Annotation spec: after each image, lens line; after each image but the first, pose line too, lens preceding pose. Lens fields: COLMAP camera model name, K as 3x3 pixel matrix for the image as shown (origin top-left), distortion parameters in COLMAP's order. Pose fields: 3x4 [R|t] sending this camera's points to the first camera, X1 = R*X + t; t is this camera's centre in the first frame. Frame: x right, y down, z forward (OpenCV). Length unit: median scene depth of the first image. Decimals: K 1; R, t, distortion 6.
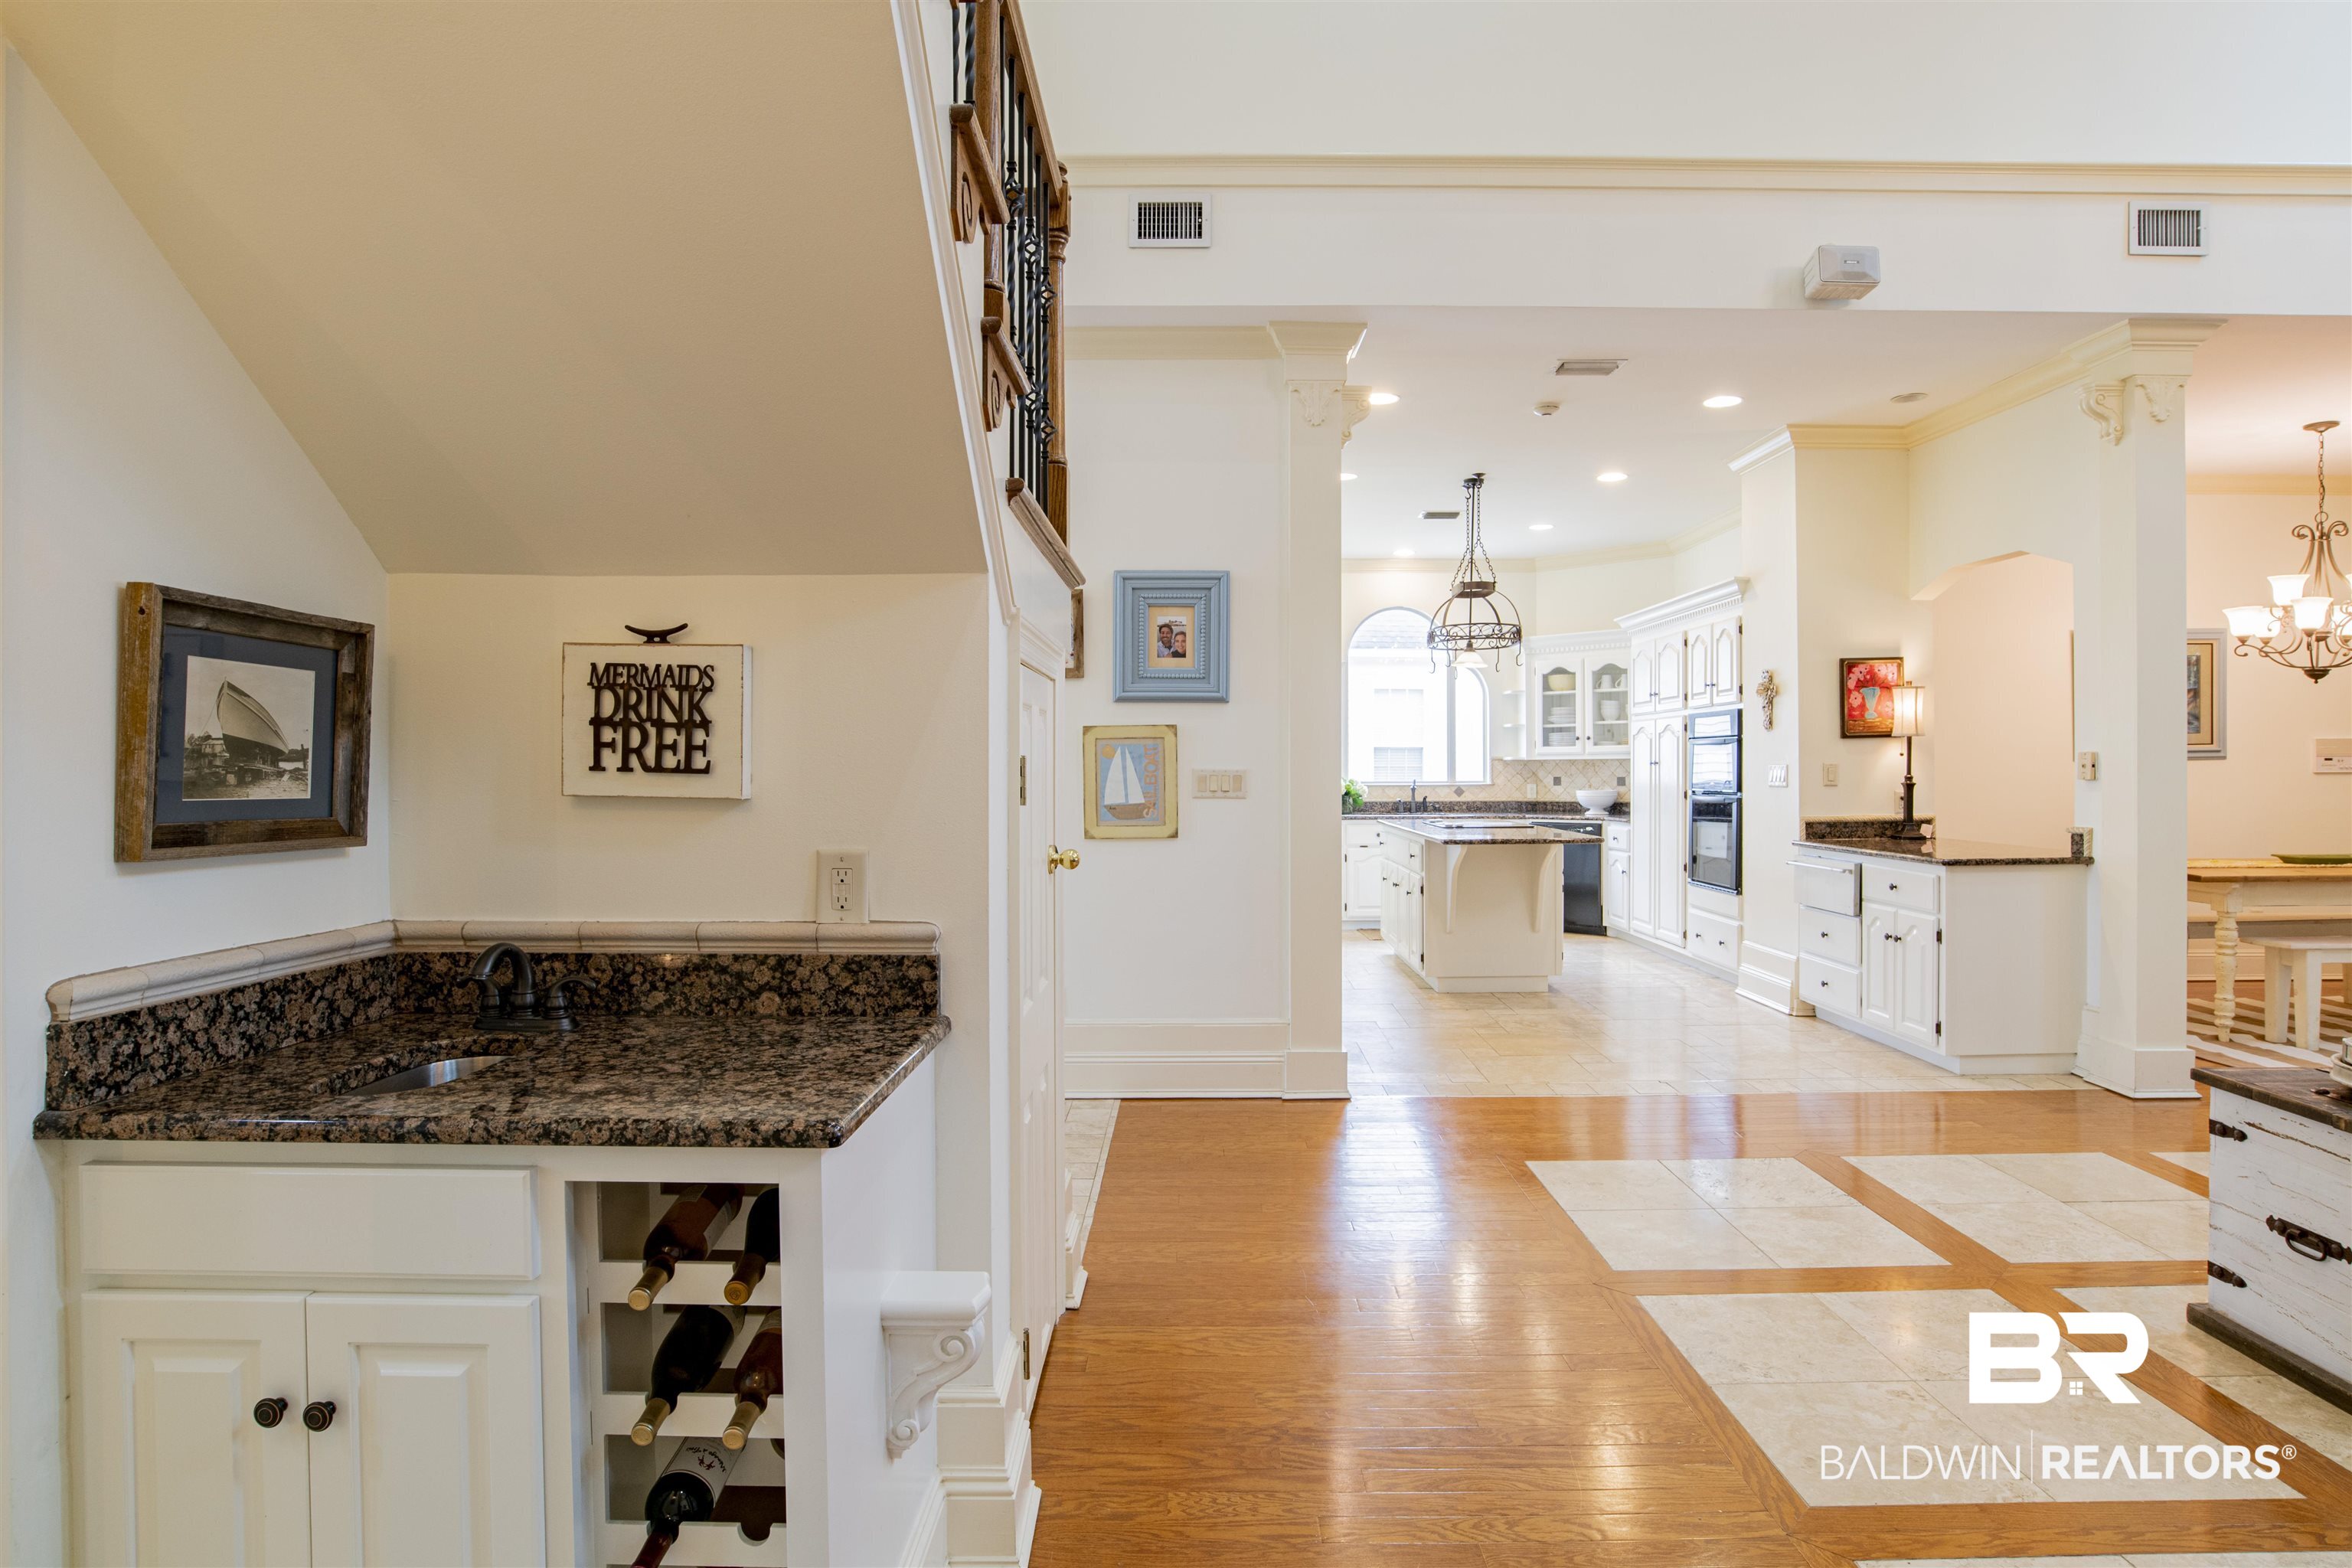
lens RADIAL K [[1261.0, 0, 1207.4], [0, 1261.0, 768.2], [0, 0, 1]] dist [-0.033106, 0.009229]
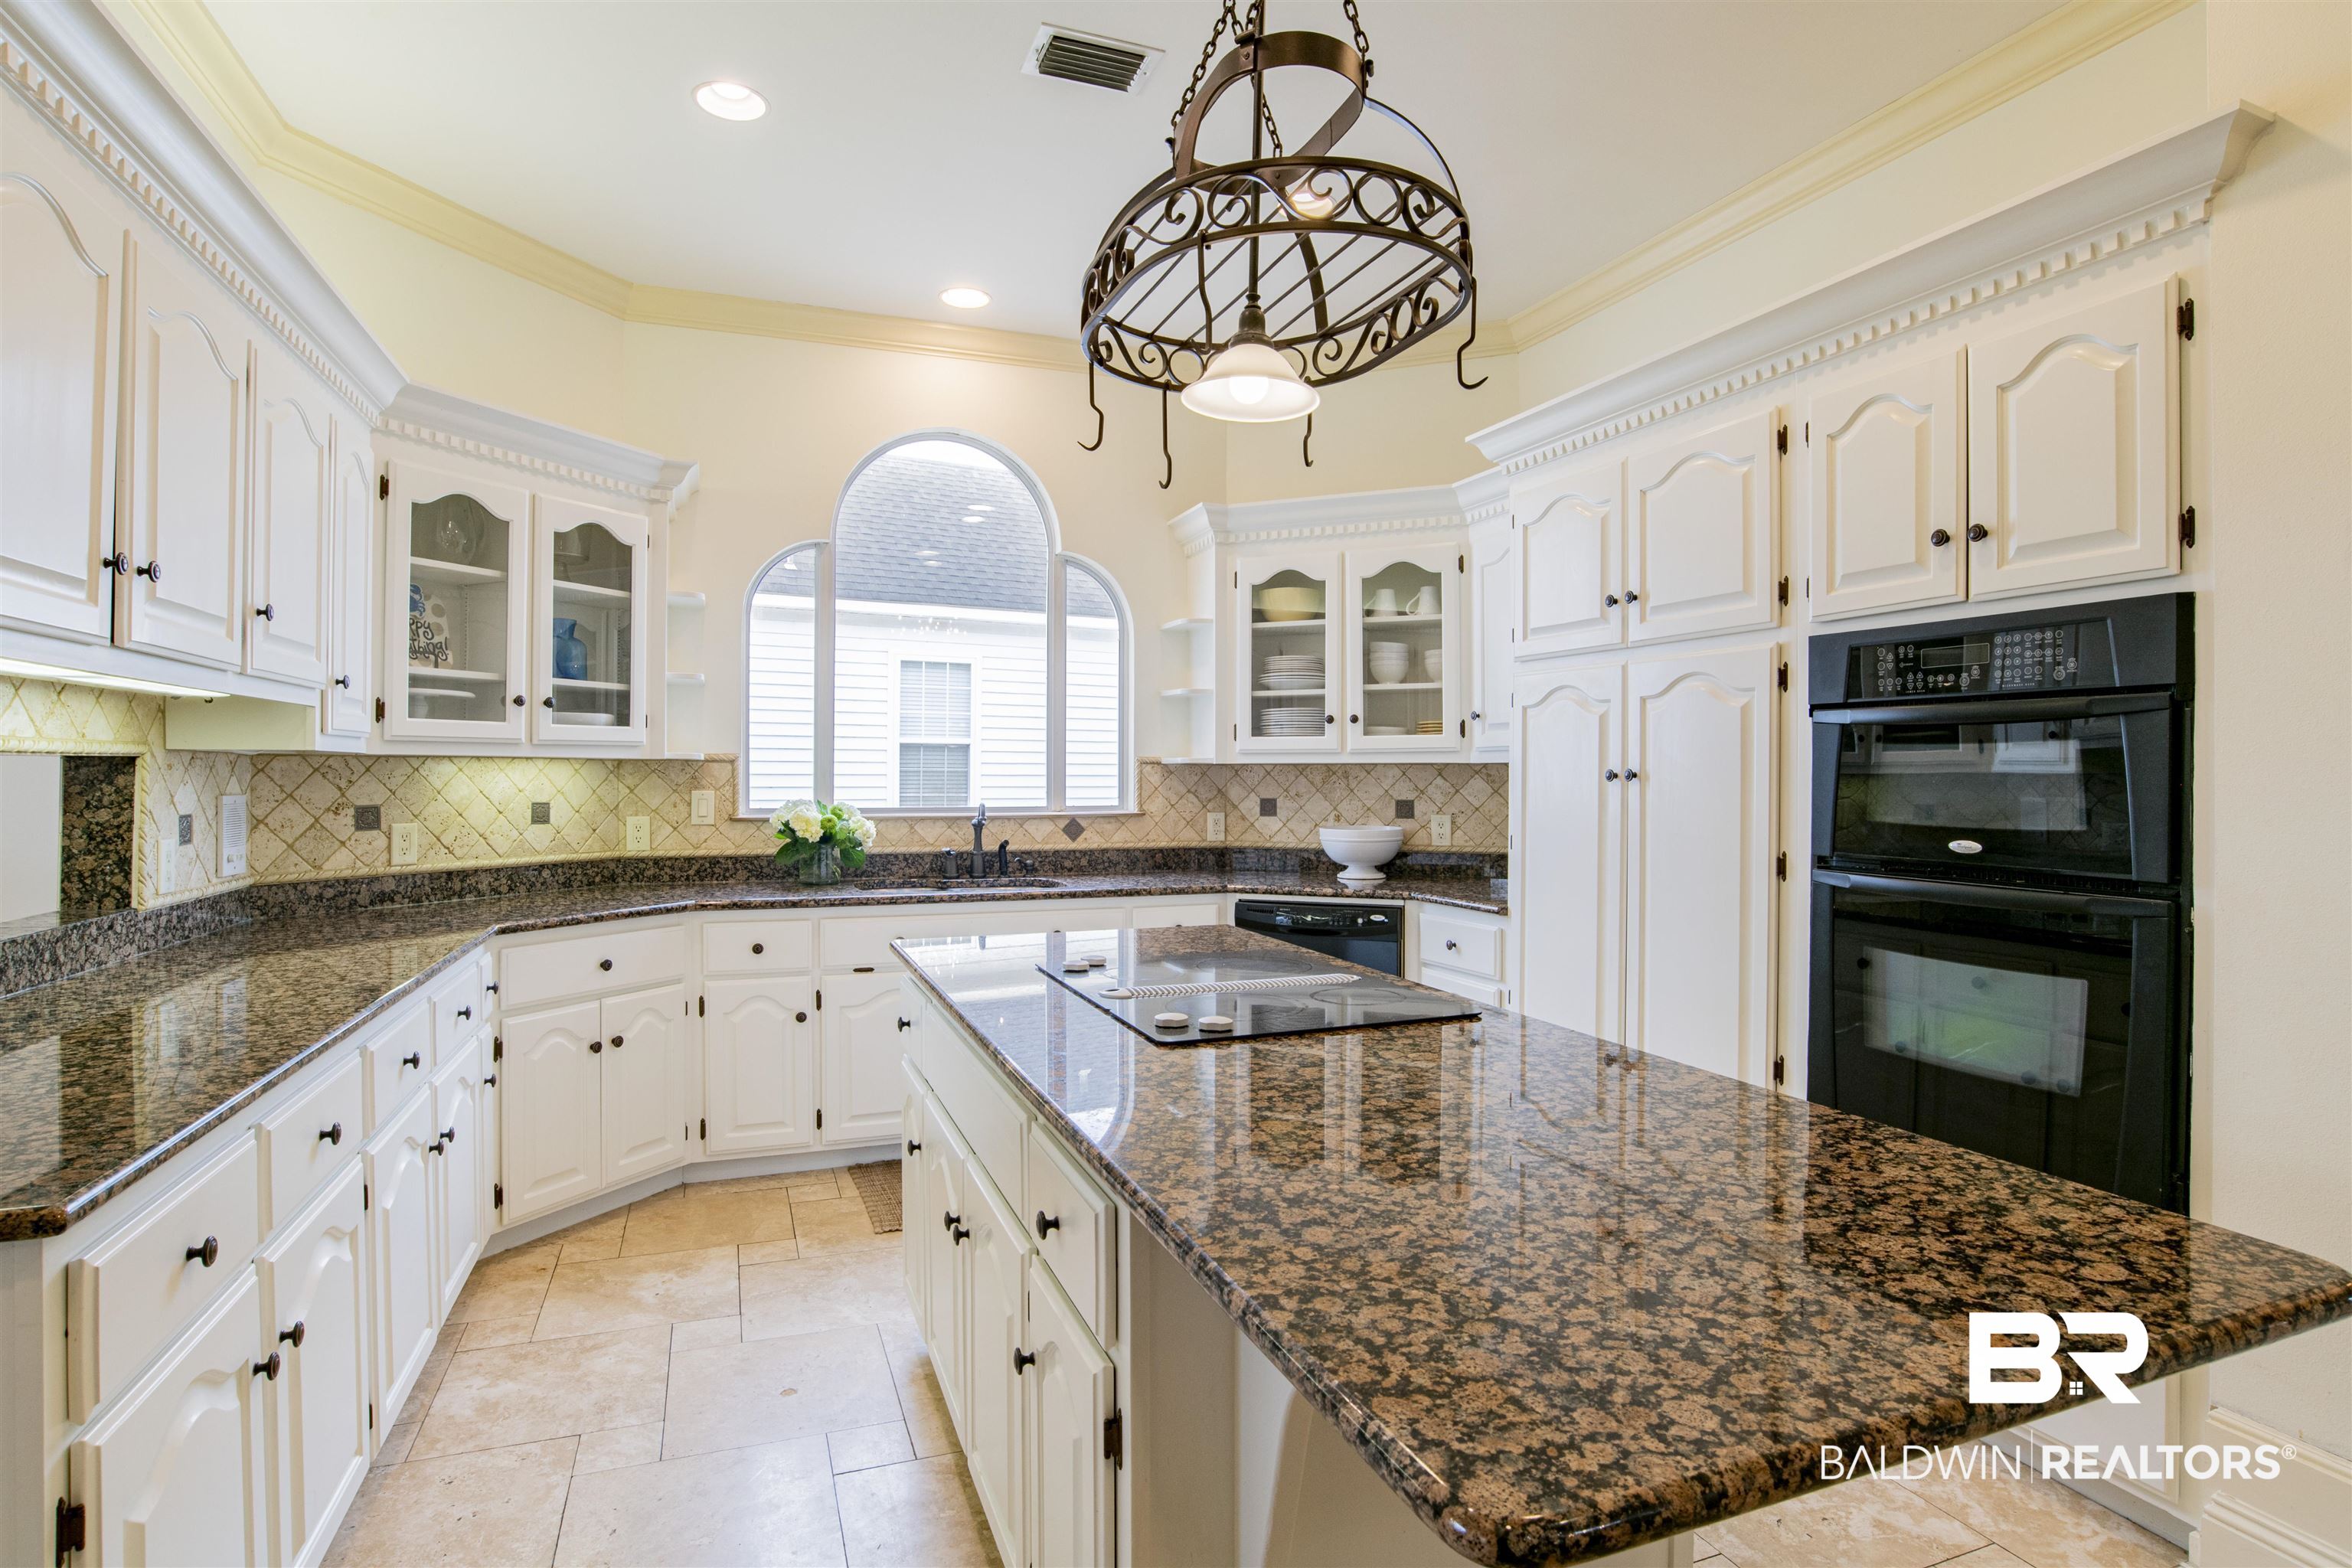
lens RADIAL K [[1203.9, 0, 1151.9], [0, 1203.9, 767.1], [0, 0, 1]] dist [-0.058552, 0.016449]
pose [[0.944176, 0.007239, 0.329361, 0.128690], [-0.006072, 0.999971, -0.004571, -0.005107], [-0.329385, 0.002316, 0.944193, 0.929195]]
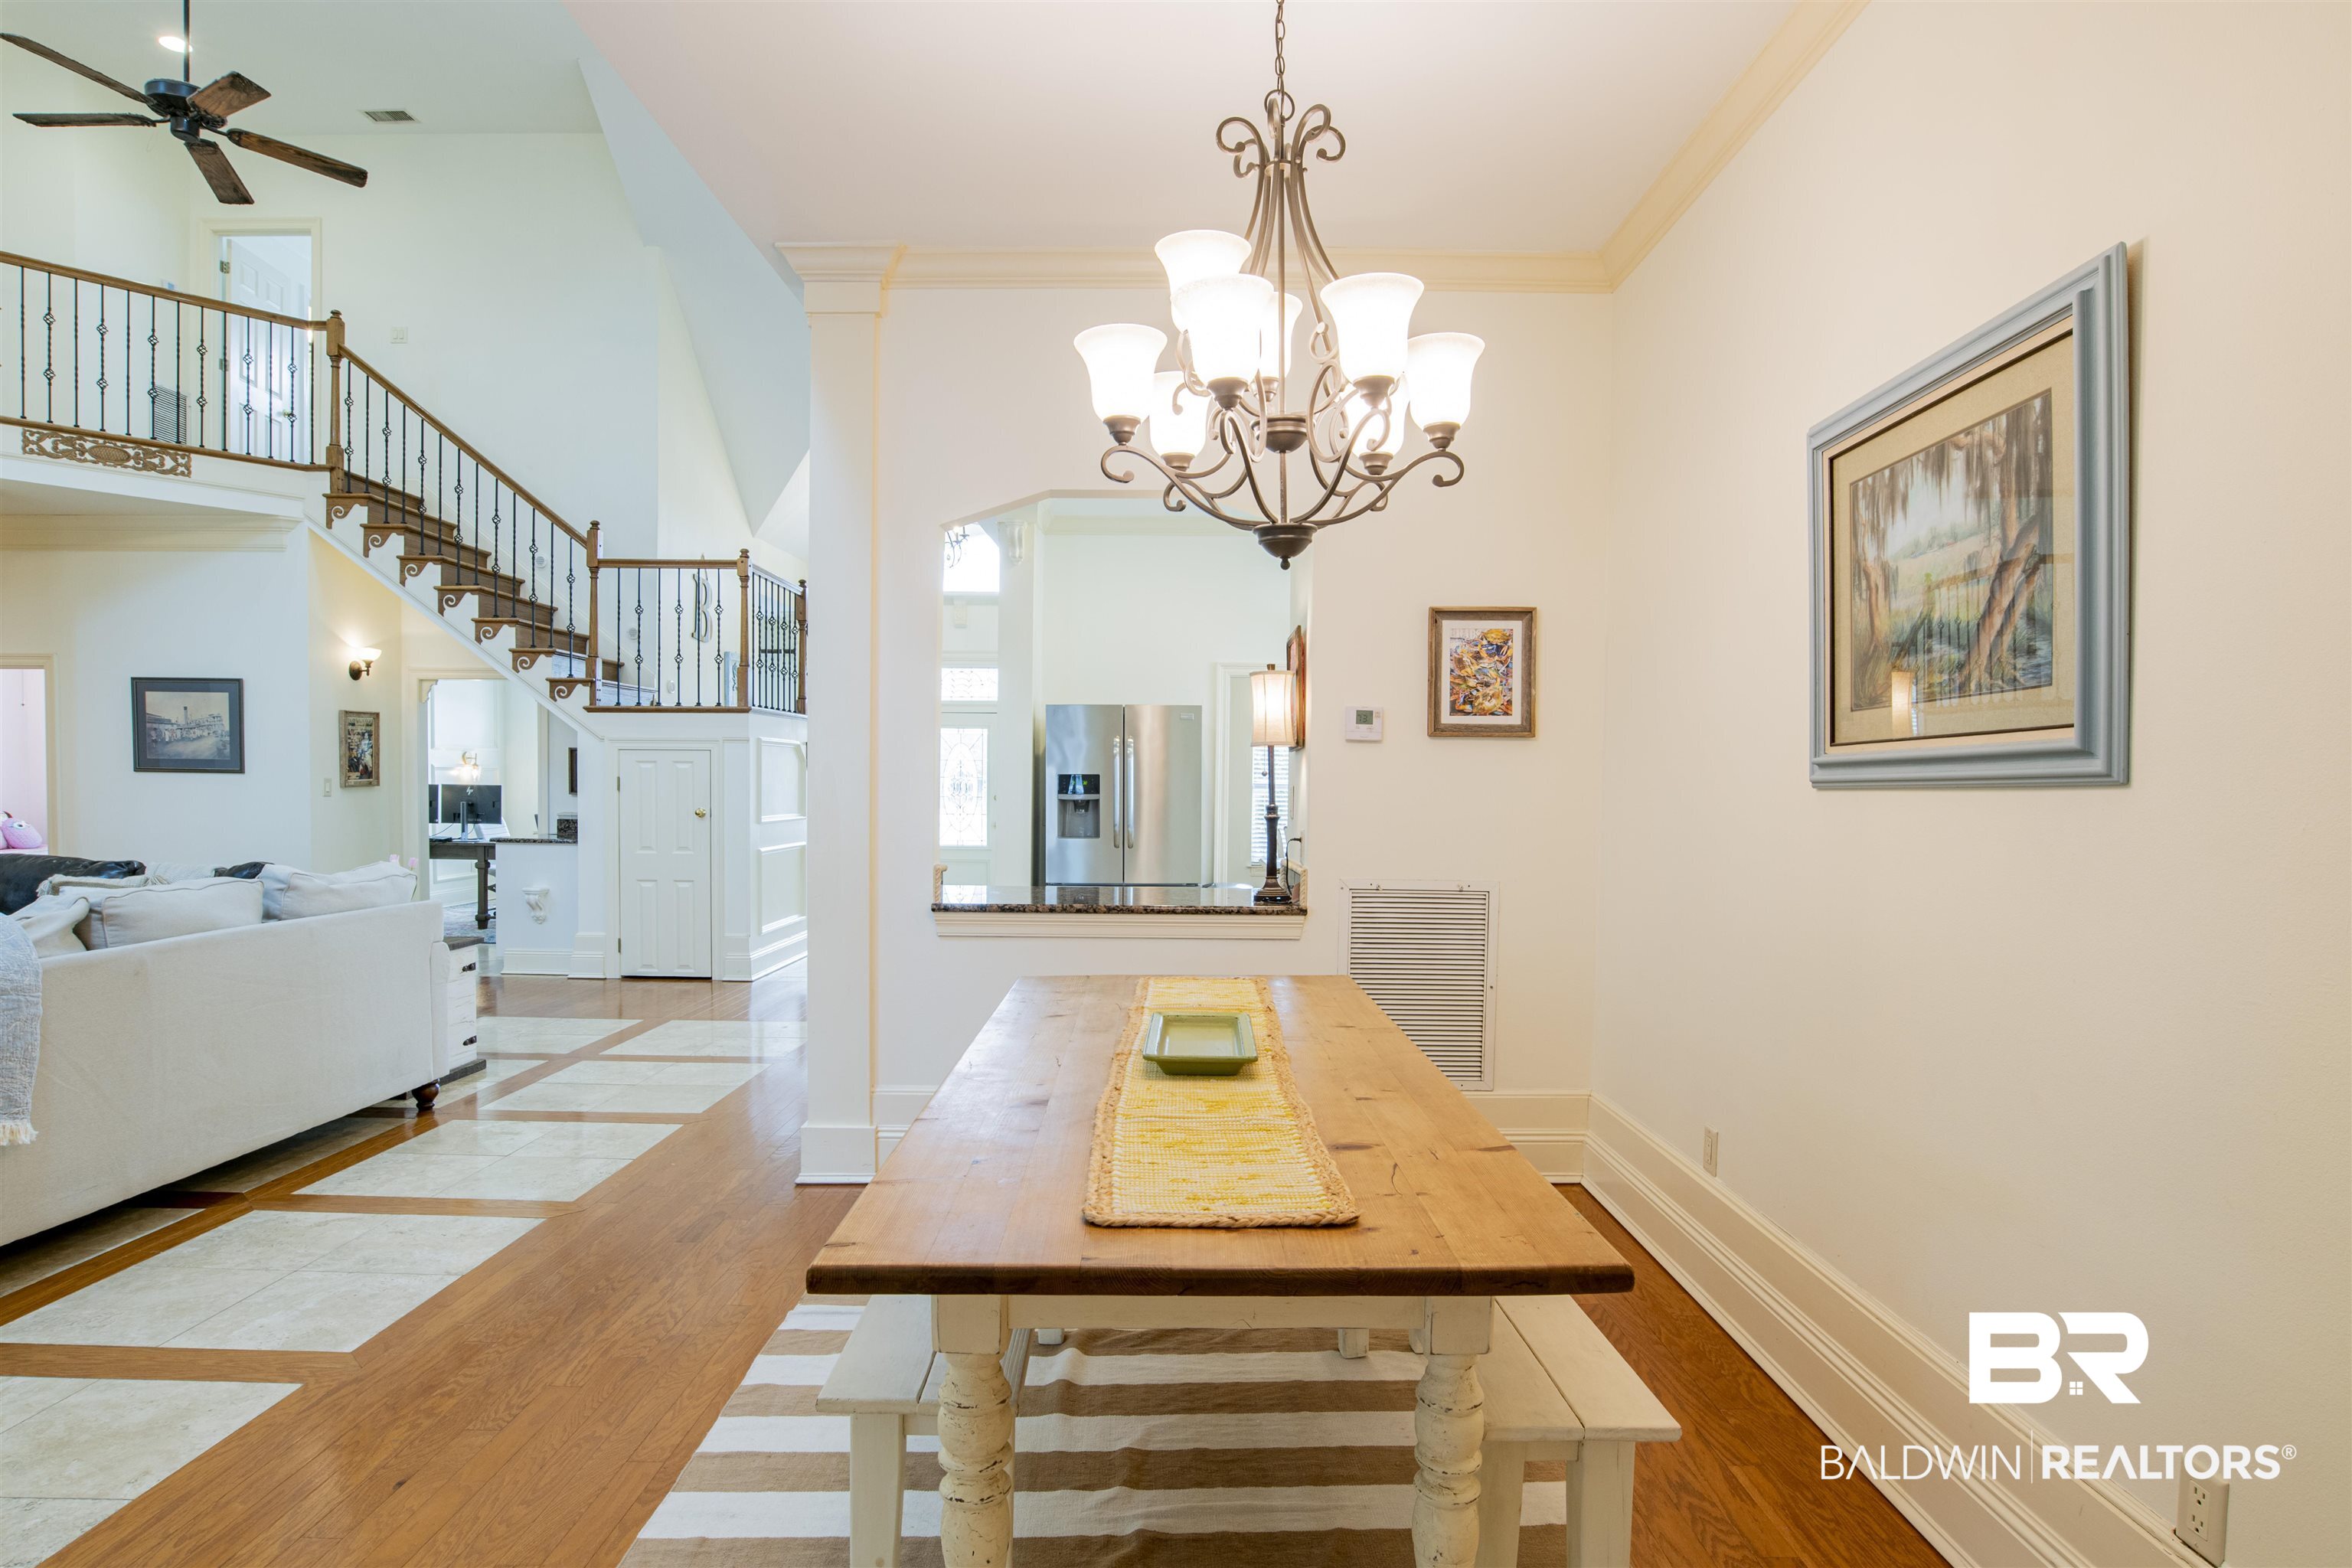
lens RADIAL K [[1261.0, 0, 1173.7], [0, 1261.0, 822.1], [0, 0, 1]] dist [-0.033106, 0.009229]
pose [[-0.010555, 0.034044, -0.999365, 1.236817], [-0.013254, 0.999328, 0.034183, -0.007740], [0.999856, 0.013606, -0.010097, 0.951203]]
